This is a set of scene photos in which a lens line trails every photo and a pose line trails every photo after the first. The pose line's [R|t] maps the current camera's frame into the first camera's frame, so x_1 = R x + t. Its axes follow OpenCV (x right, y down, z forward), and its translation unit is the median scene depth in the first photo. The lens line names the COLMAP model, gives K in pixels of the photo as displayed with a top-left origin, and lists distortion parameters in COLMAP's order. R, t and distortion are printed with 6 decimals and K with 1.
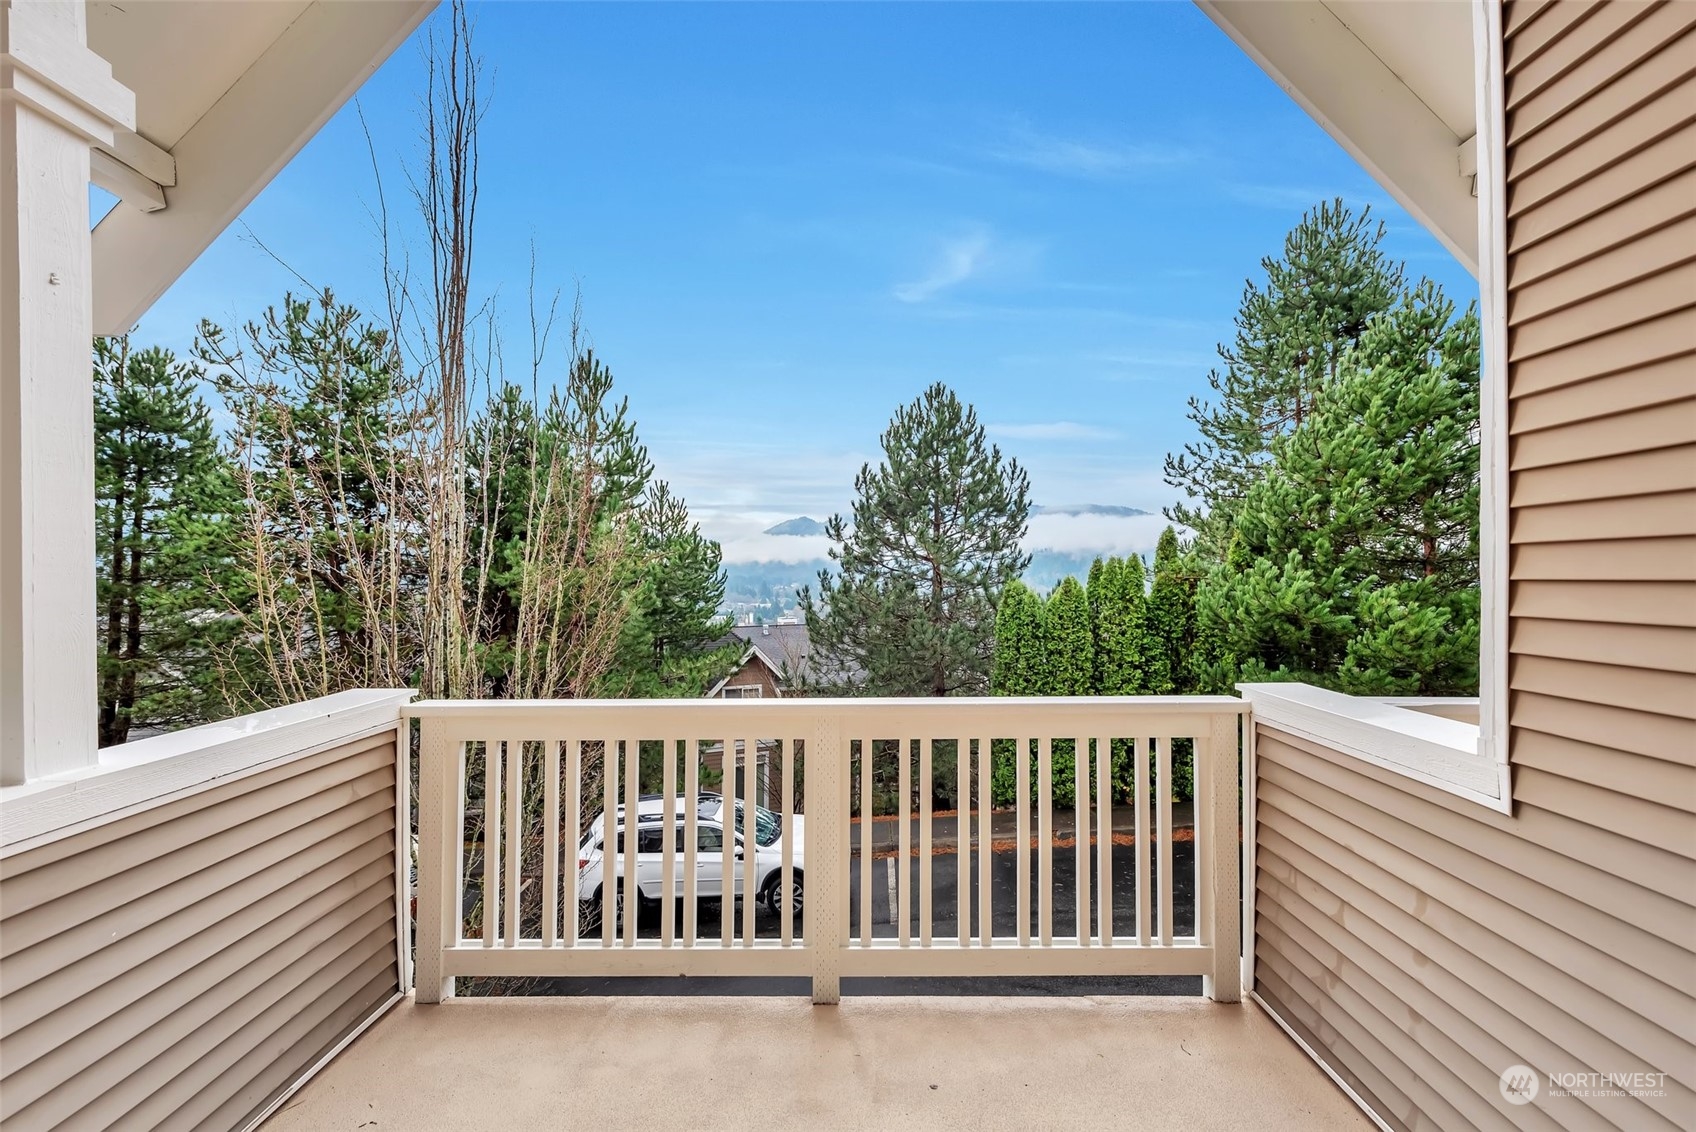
lens RADIAL K [[717.7, 0, 854.2], [0, 717.7, 559.0], [0, 0, 1]] dist [0.003439, 0.000244]
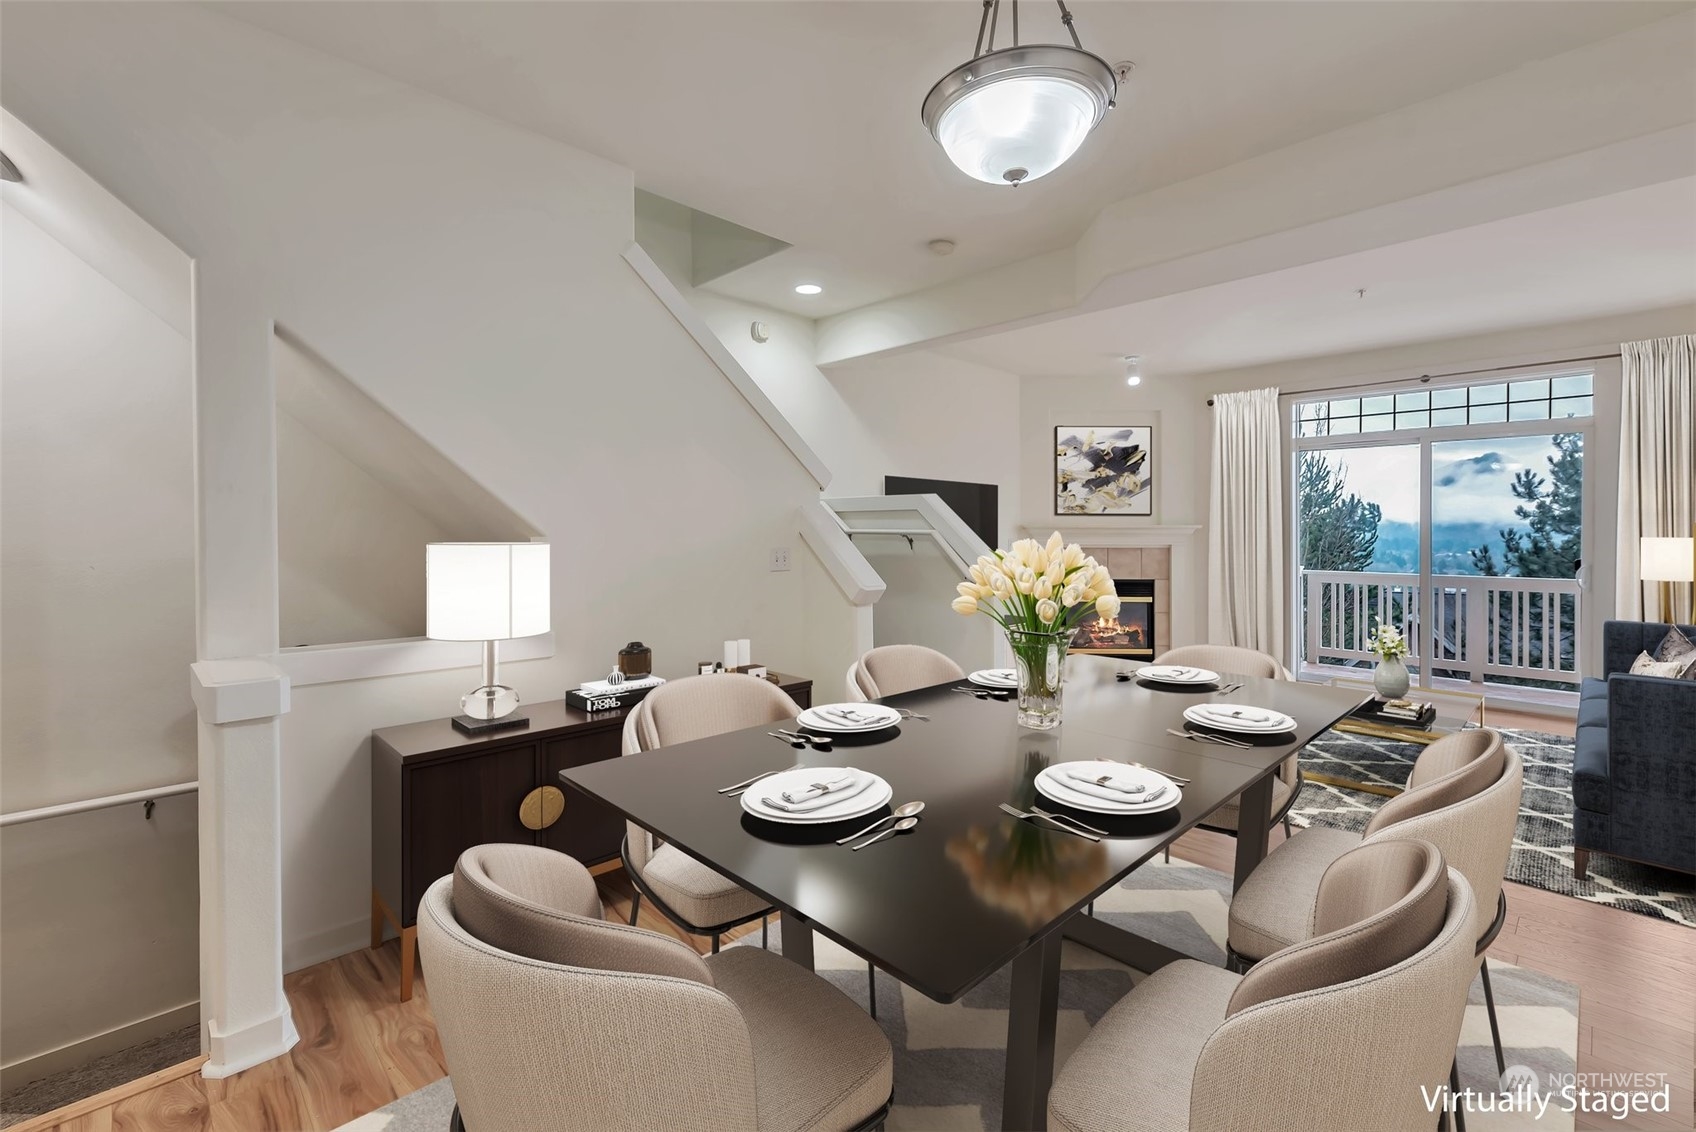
lens RADIAL K [[722.1, 0, 842.0], [0, 722.1, 524.9], [0, 0, 1]] dist [-0.001692, -0.000686]
pose [[0.695554, -0.002248, -0.718471, 0.031071], [0.008292, 0.999954, 0.004899, -0.003745], [0.718426, -0.009365, 0.695540, -0.325064]]
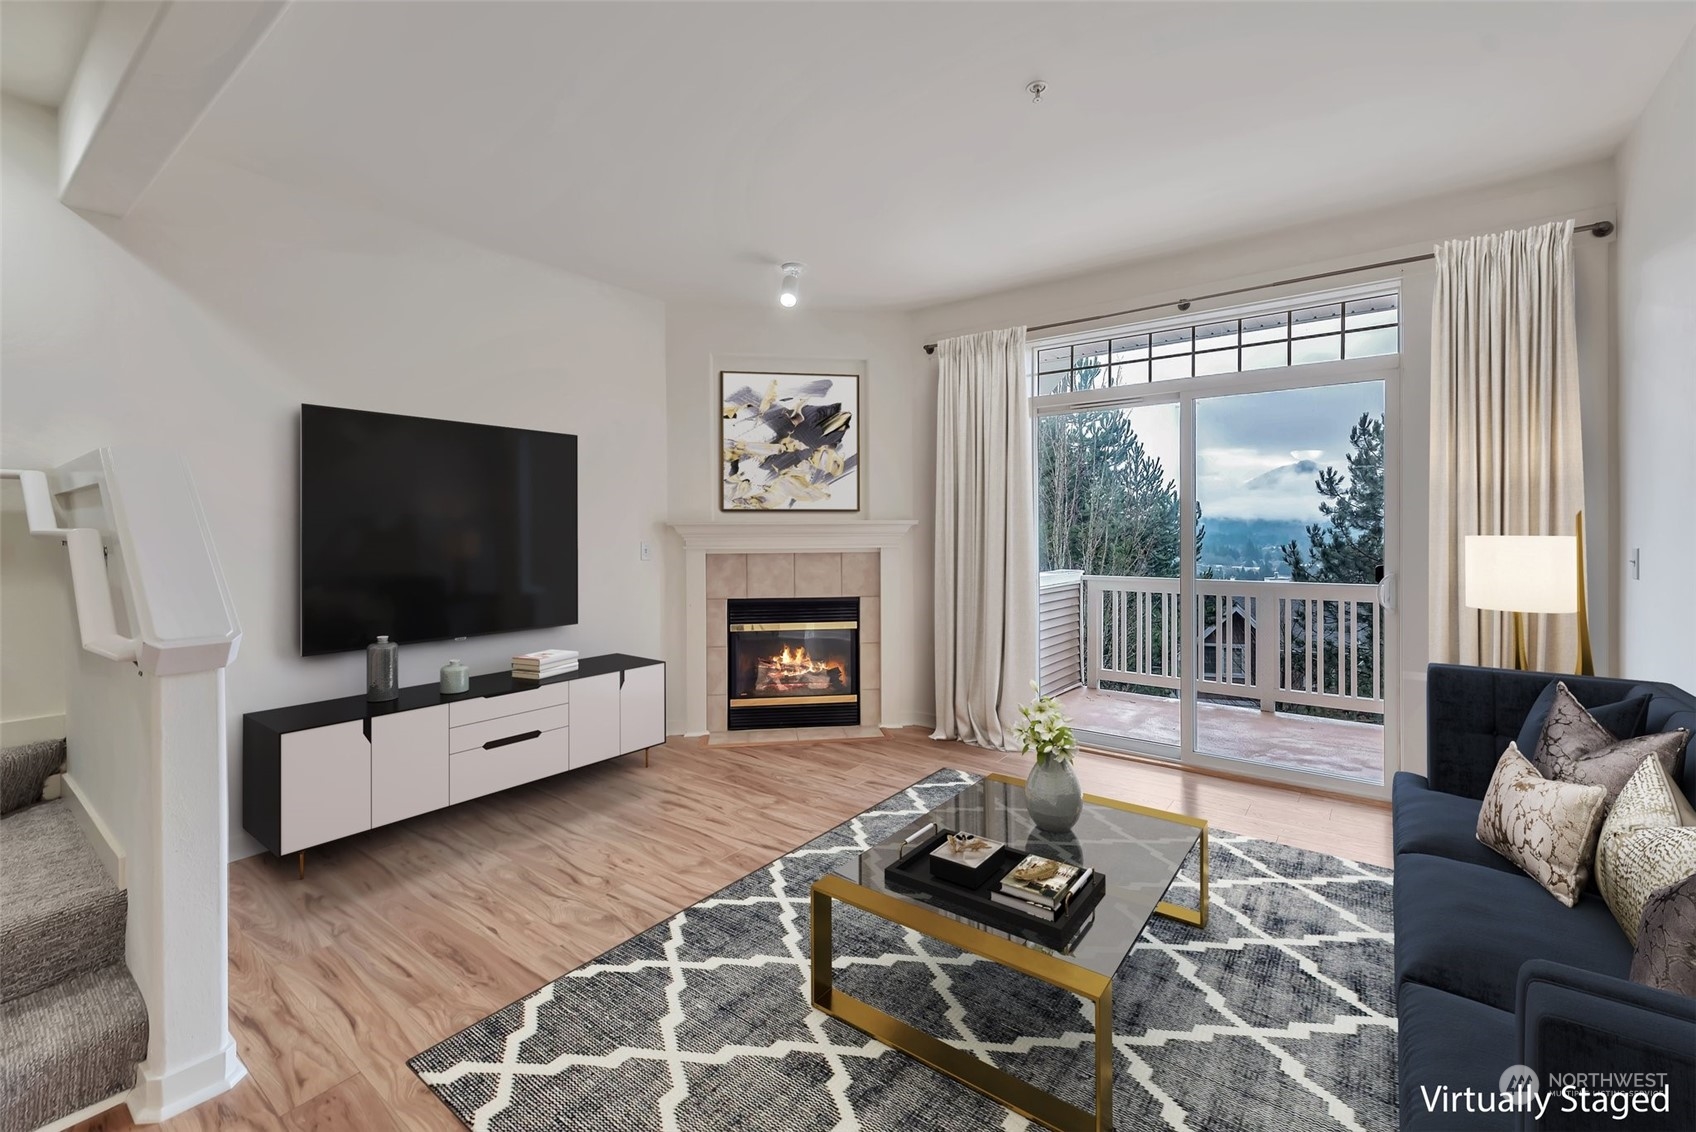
lens RADIAL K [[722.1, 0, 842.0], [0, 722.1, 524.9], [0, 0, 1]] dist [-0.001692, -0.000686]
pose [[0.803284, -0.003670, -0.595585, 0.028816], [0.011018, 0.999901, 0.008699, -0.001612], [0.595494, -0.013550, 0.803245, -0.195089]]
